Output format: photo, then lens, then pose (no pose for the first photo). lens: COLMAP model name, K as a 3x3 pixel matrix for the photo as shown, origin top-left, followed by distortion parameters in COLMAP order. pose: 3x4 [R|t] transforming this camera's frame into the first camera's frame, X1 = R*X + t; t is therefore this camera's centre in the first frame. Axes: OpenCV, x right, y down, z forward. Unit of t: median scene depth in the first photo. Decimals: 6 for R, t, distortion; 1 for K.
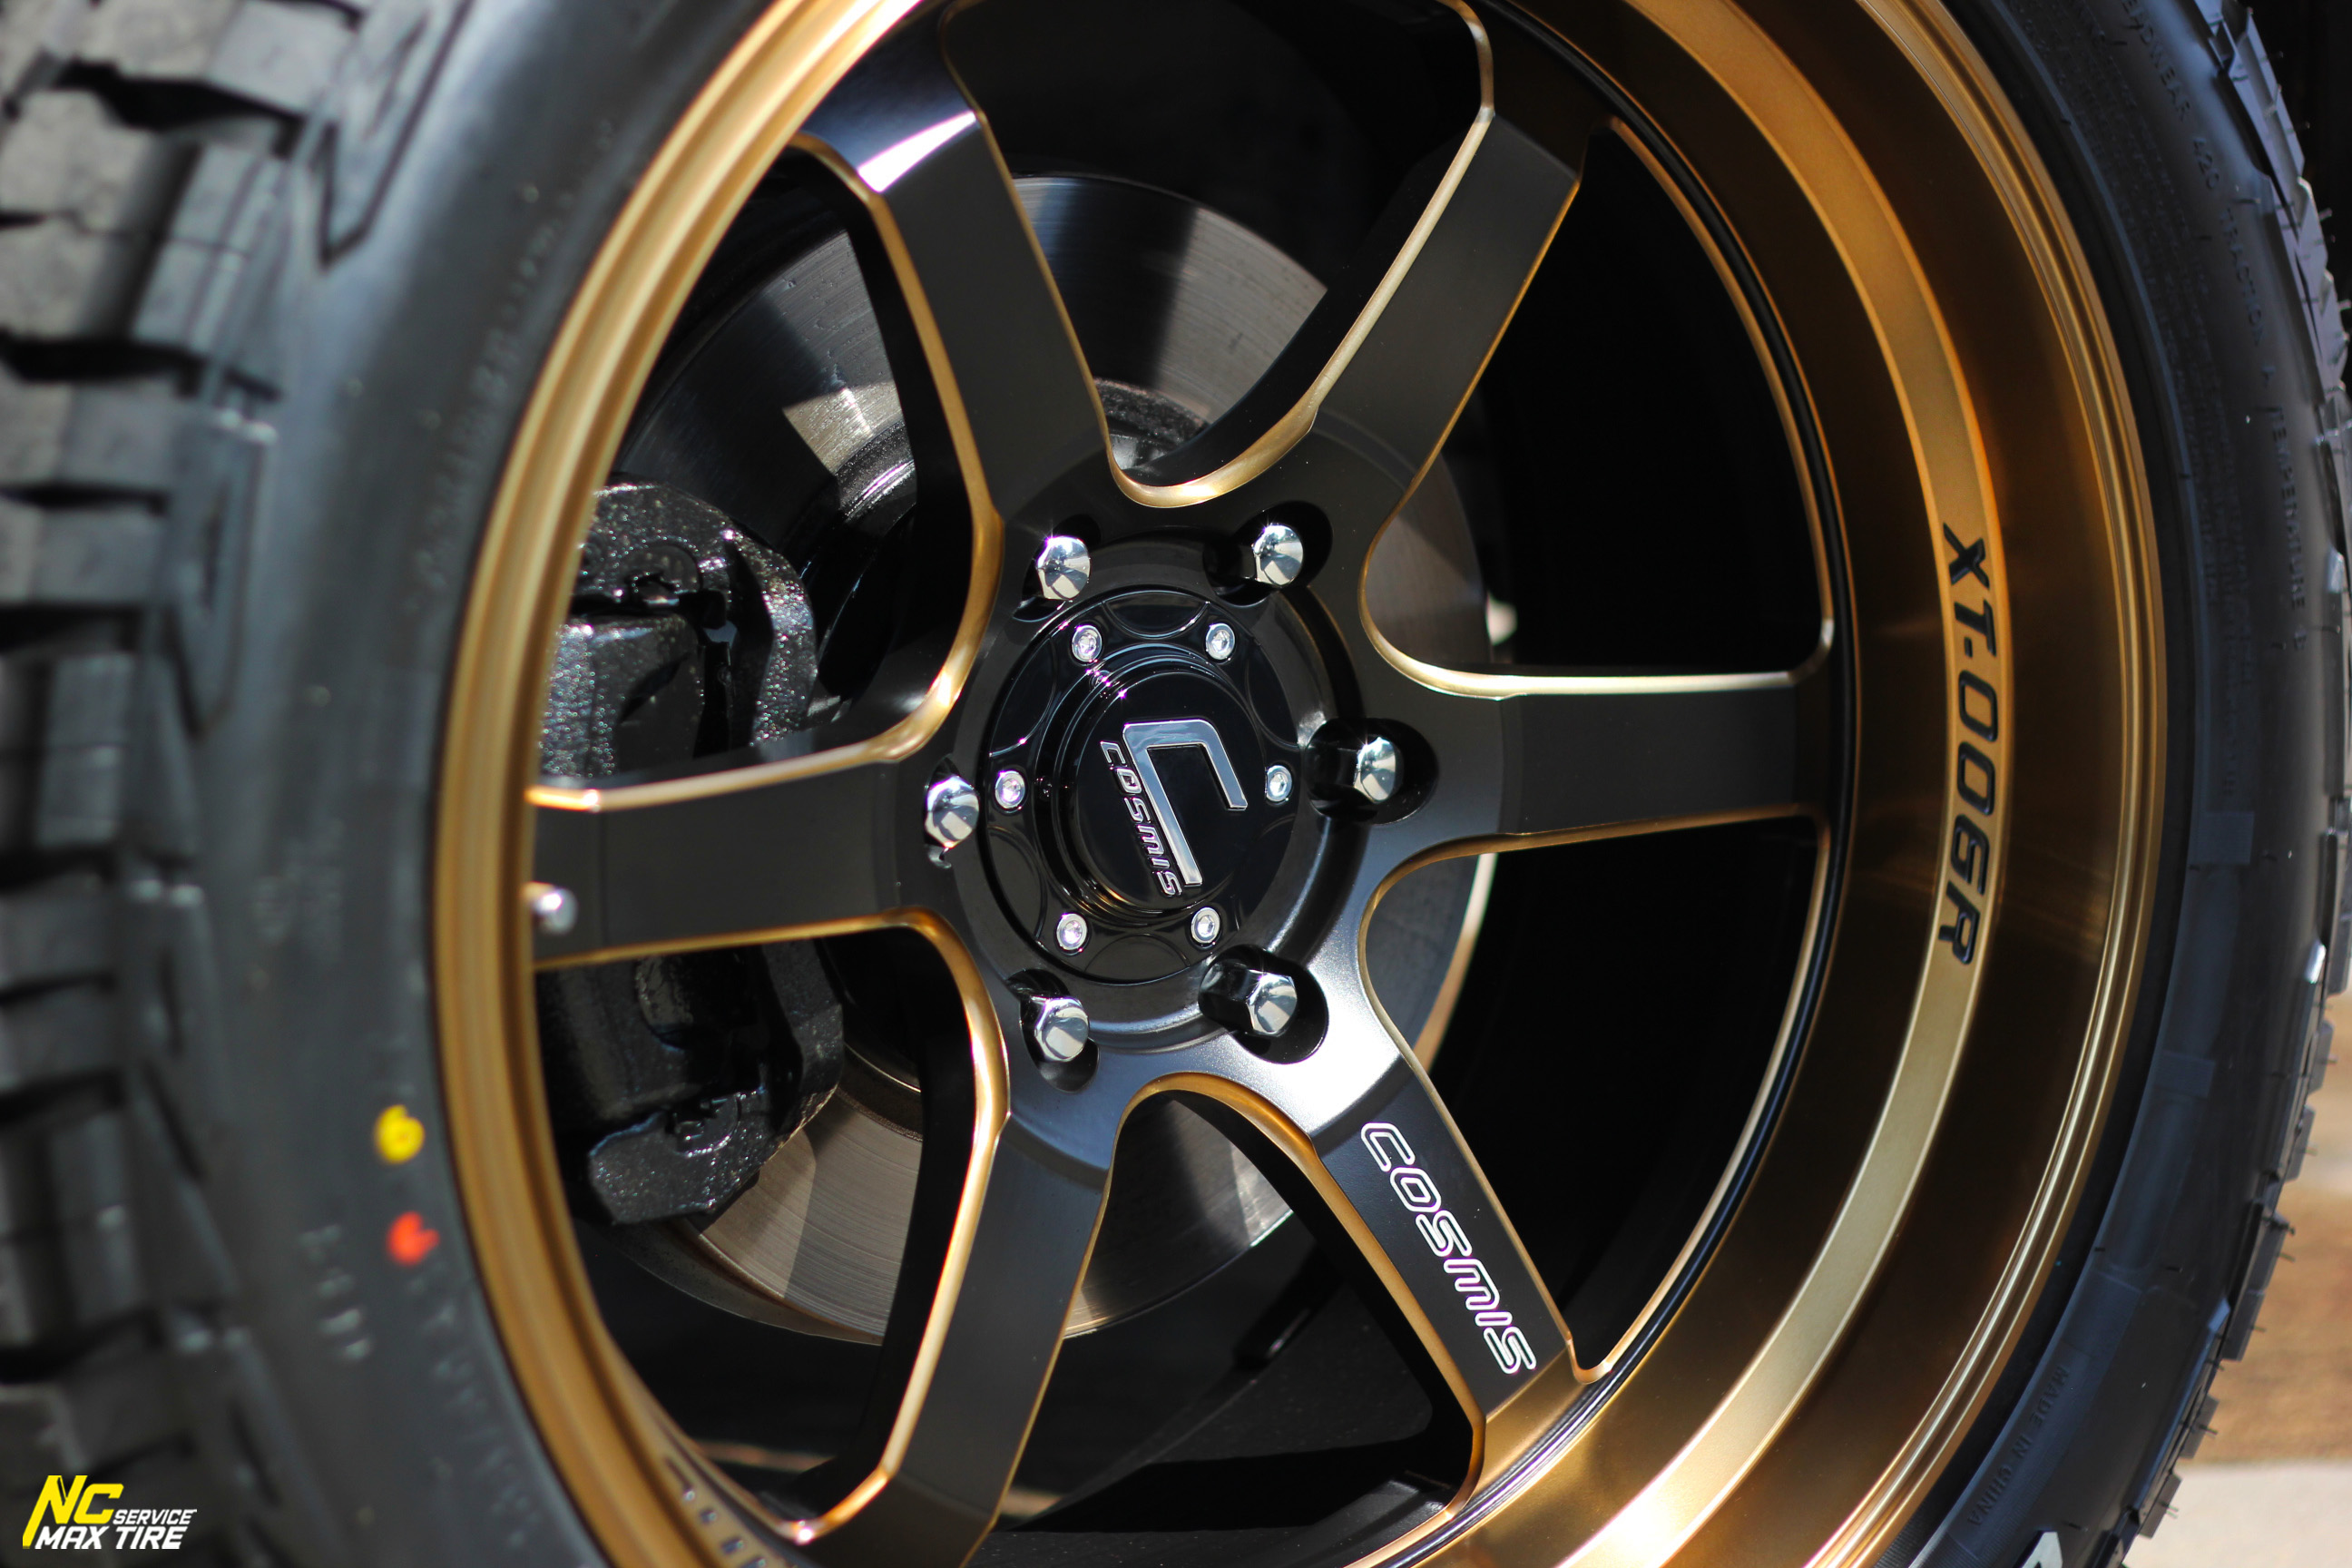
lens RADIAL K [[5566.9, 0, 1176.0], [0, 5566.9, 784.0], [0, 0, 1]] dist [-0.082909, -0.193605]
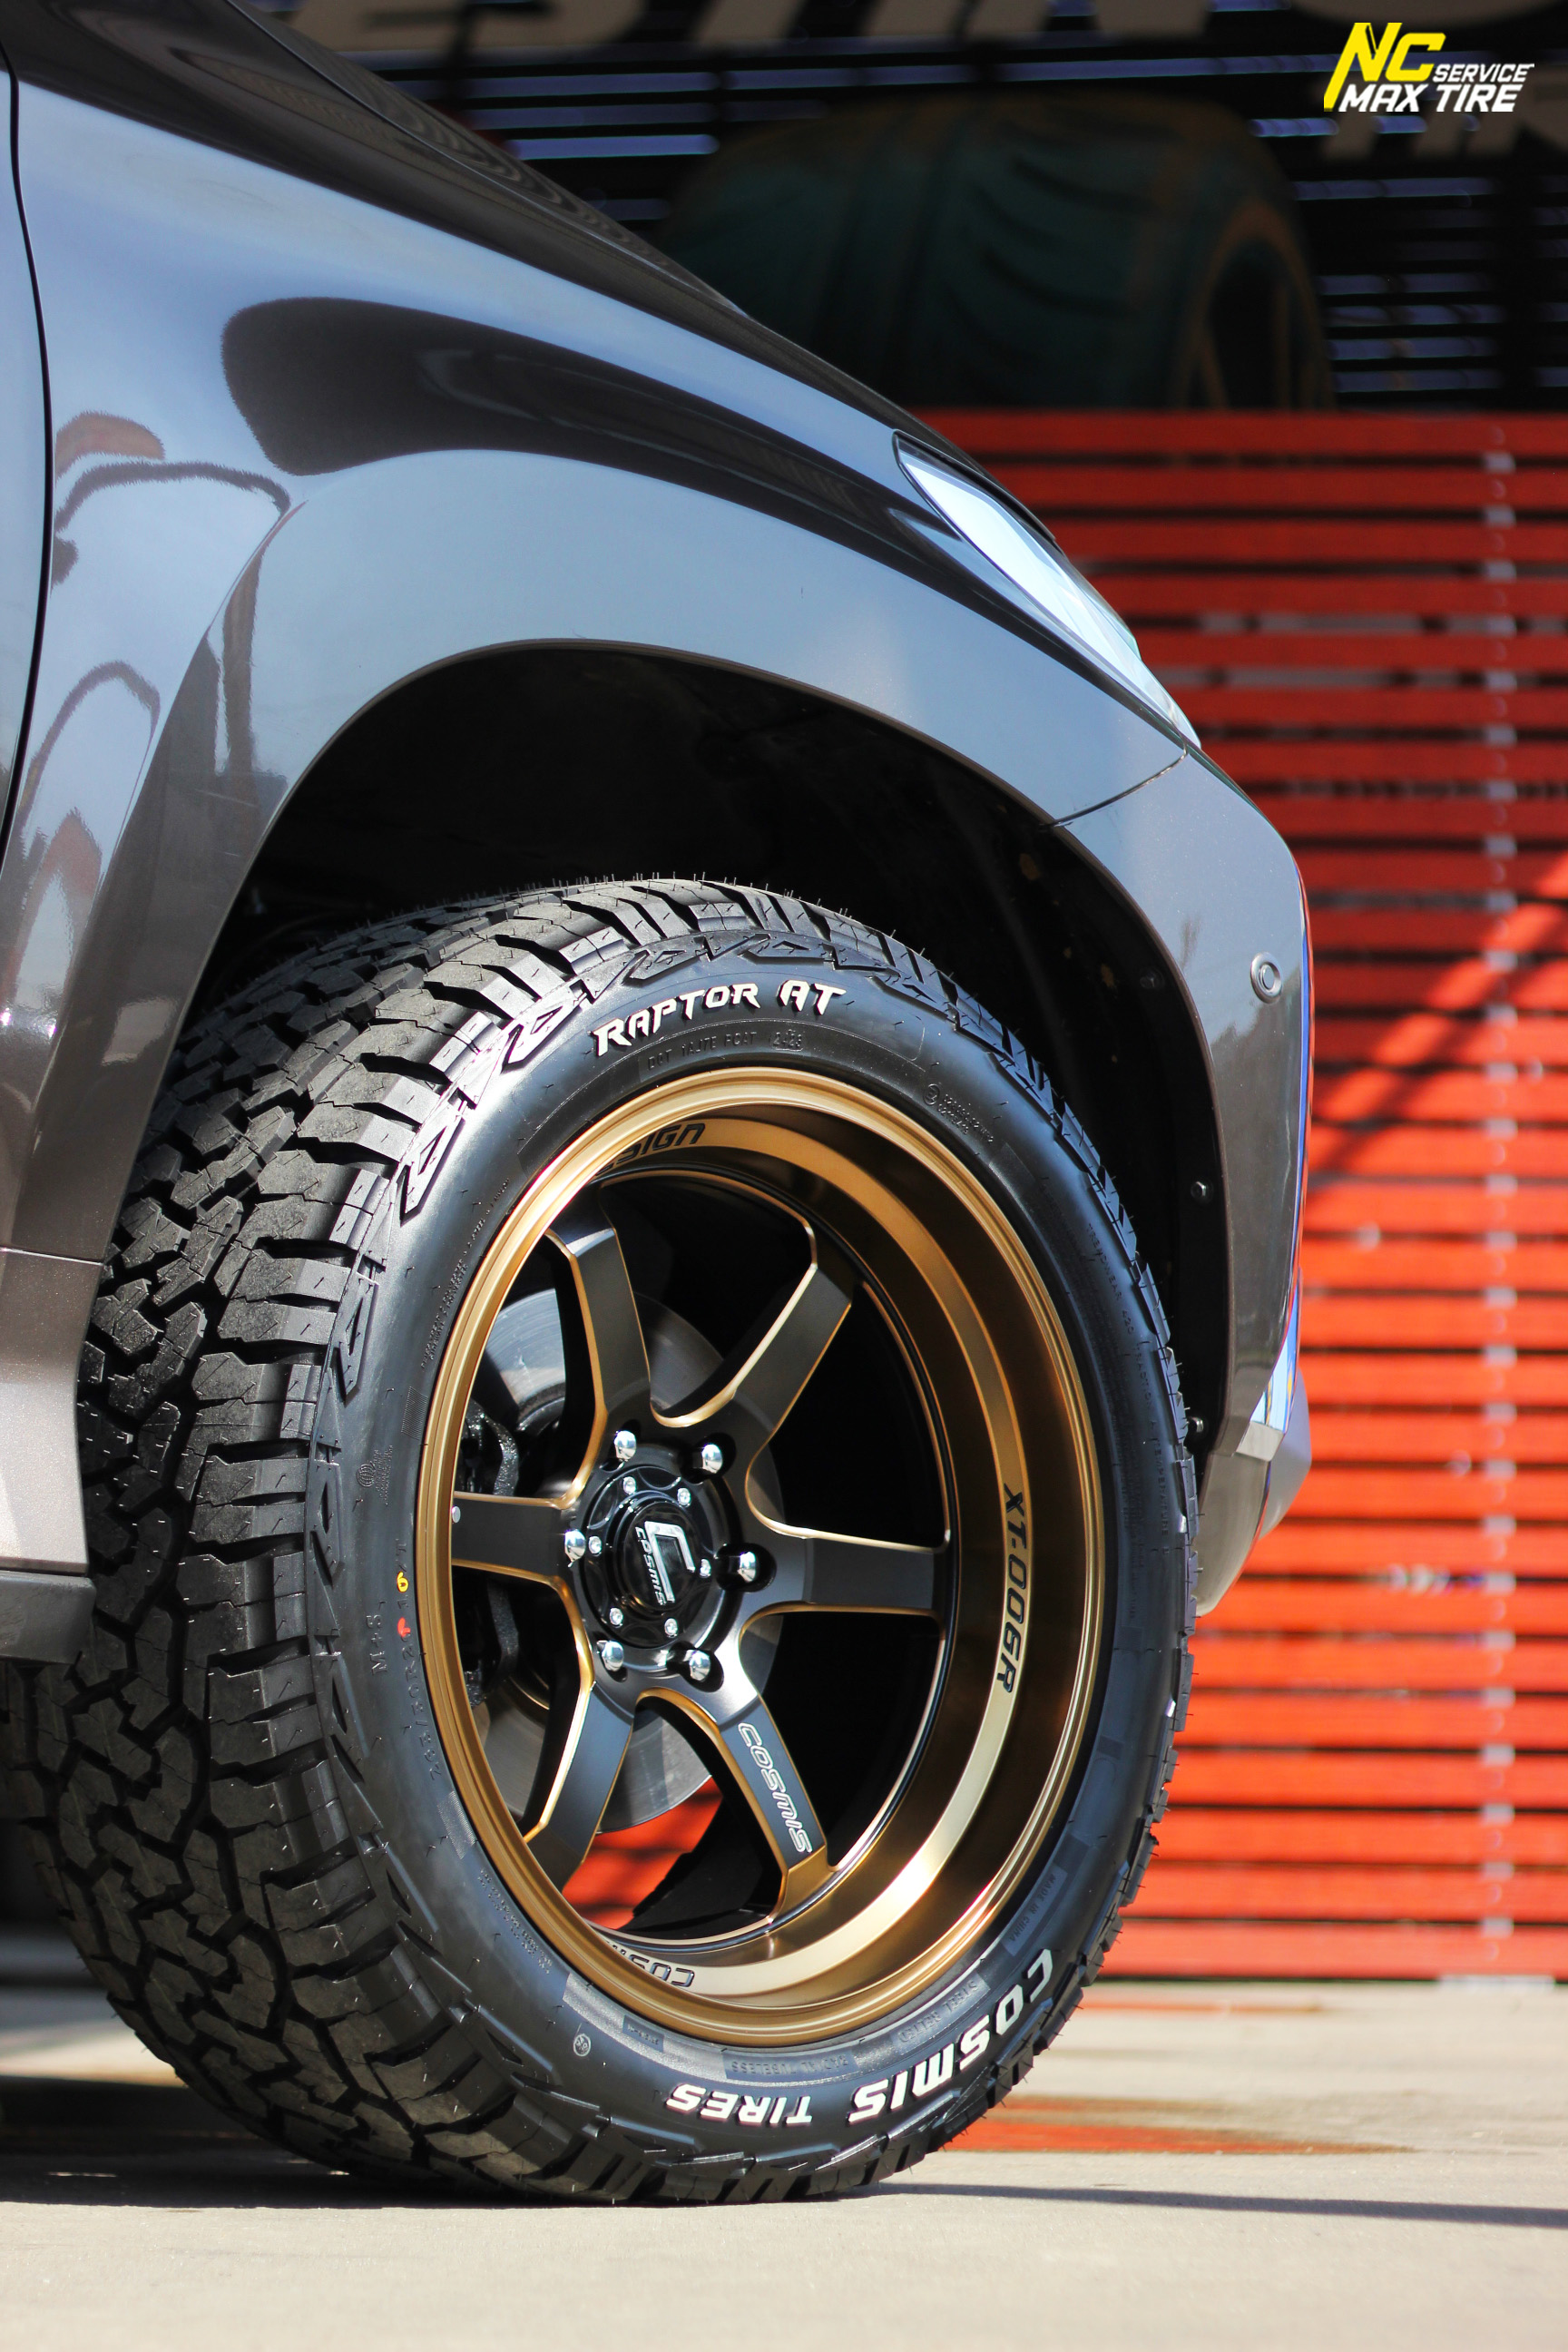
lens RADIAL K [[6543.9, 0, 784.0], [0, 6543.9, 1176.0], [0, 0, 1]] dist [-0.081060, -0.073701]
pose [[0.985079, 0.072834, 0.155931, -0.364819], [-0.024649, 0.956403, -0.291007, 0.603382], [-0.170328, 0.282822, 0.943928, -1.472487]]
